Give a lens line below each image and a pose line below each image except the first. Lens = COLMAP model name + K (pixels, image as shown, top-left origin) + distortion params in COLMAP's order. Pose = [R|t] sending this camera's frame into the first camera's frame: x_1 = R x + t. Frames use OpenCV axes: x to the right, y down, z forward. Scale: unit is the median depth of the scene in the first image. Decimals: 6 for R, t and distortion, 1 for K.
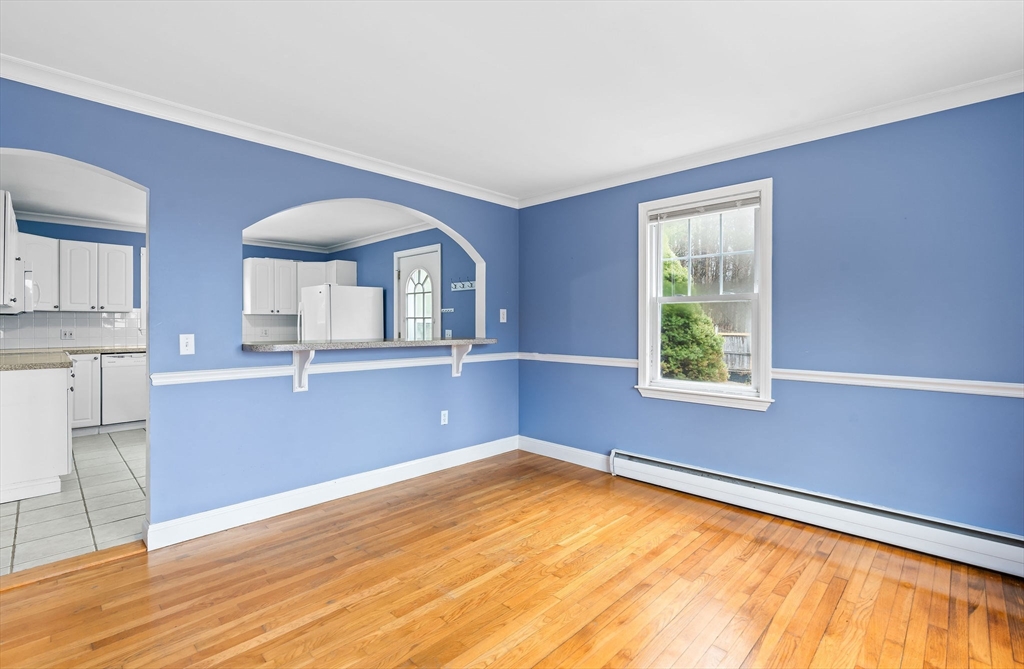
lens RADIAL K [[464.3, 0, 511.9], [0, 464.3, 320.9], [0, 0, 1]] dist [-0.003958, -0.000345]
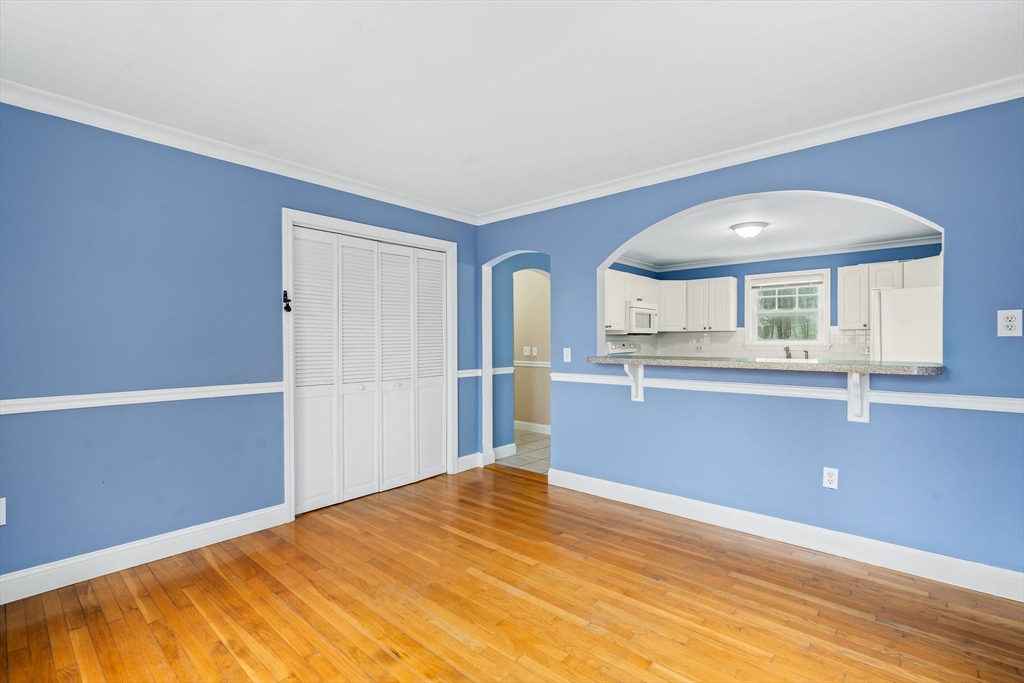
lens RADIAL K [[465.7, 0, 512.0], [0, 465.7, 341.5], [0, 0, 1]] dist [-0.008440, 0.000883]
pose [[0.051443, -0.000246, -0.998676, 0.648445], [0.008480, 0.999964, 0.000191, 0.005848], [0.998640, -0.008479, 0.051443, 0.641073]]
